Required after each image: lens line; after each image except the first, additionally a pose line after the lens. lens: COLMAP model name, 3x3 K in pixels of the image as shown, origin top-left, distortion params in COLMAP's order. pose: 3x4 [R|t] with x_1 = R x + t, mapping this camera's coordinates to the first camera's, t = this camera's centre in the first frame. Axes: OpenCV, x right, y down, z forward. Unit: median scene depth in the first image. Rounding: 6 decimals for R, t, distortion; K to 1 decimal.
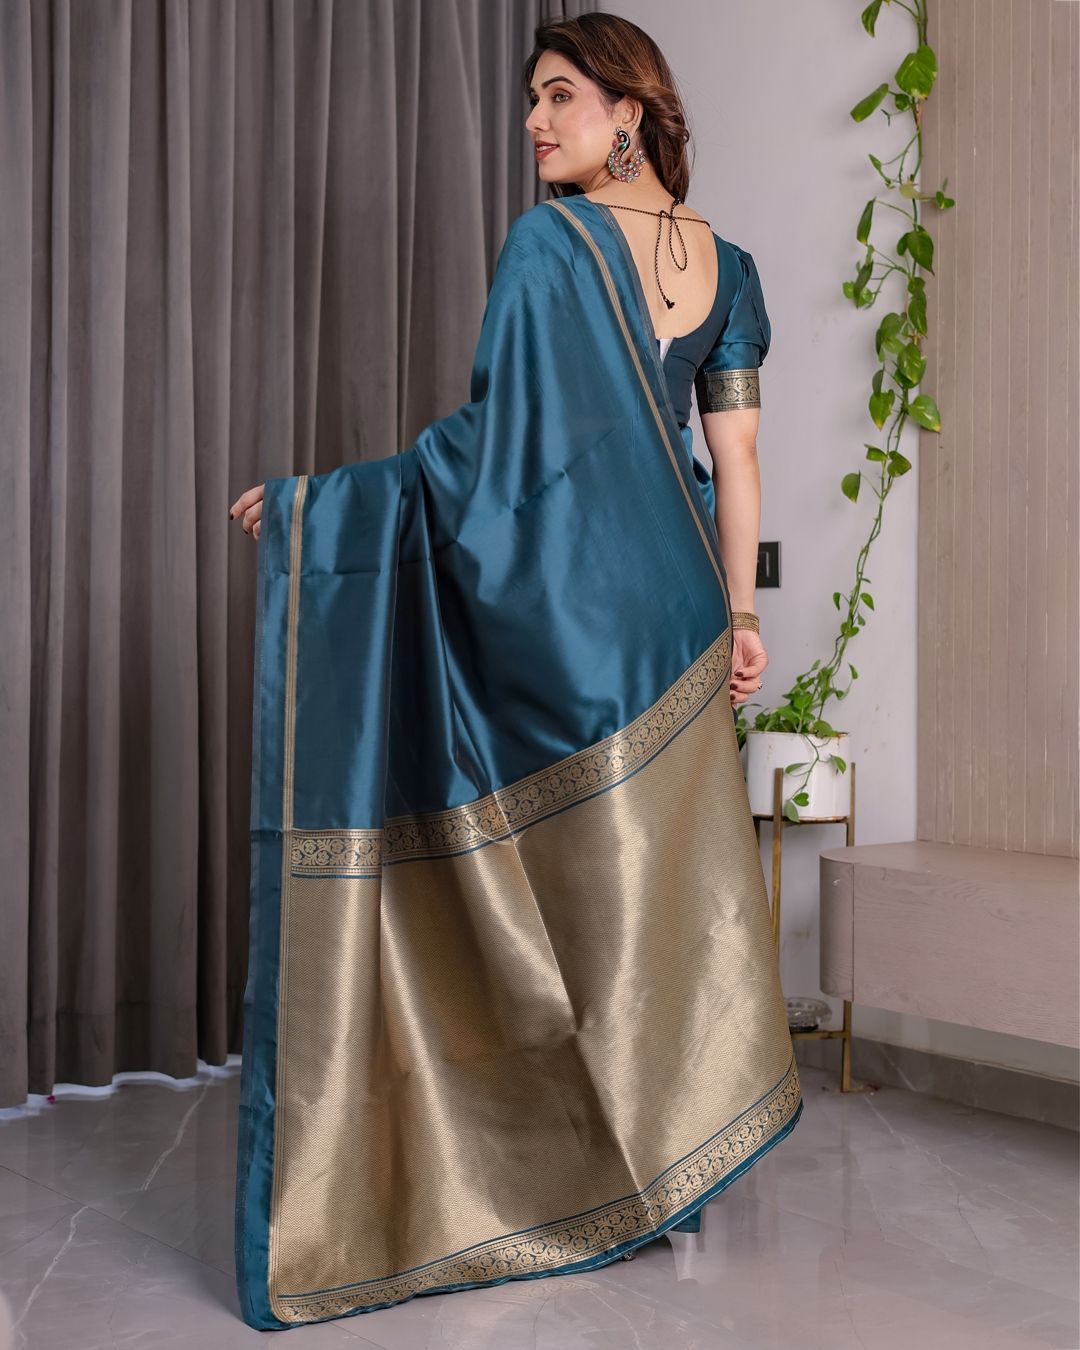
lens RADIAL K [[2011.6, 0, 535.3], [0, 2011.6, 668.5], [0, 0, 1]] dist [0.072281, 0.000000]
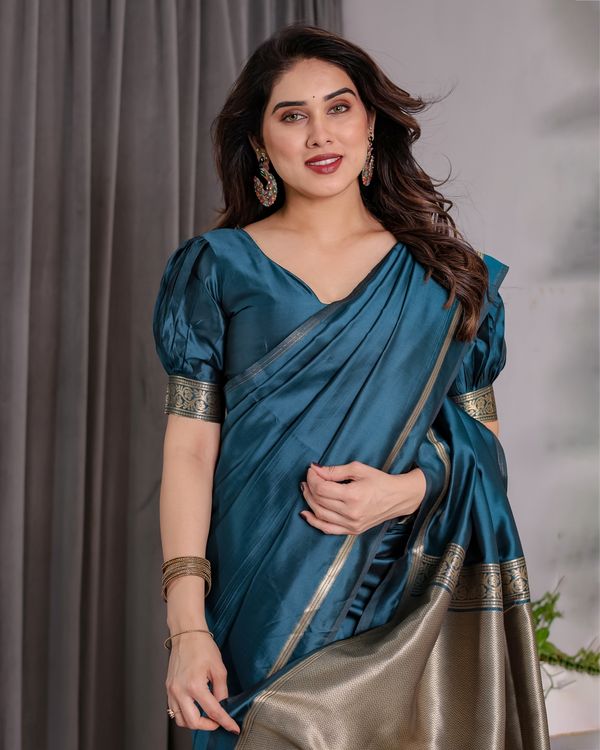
lens RADIAL K [[1117.5, 0, 274.1], [0, 1117.5, 360.6], [0, 0, 1]] dist [0.072281, 0.000000]
pose [[0.998855, 0.000125, 0.047842, -0.045019], [0.000686, 0.999857, -0.016923, -0.122569], [-0.047837, 0.016937, 0.998712, 0.355428]]
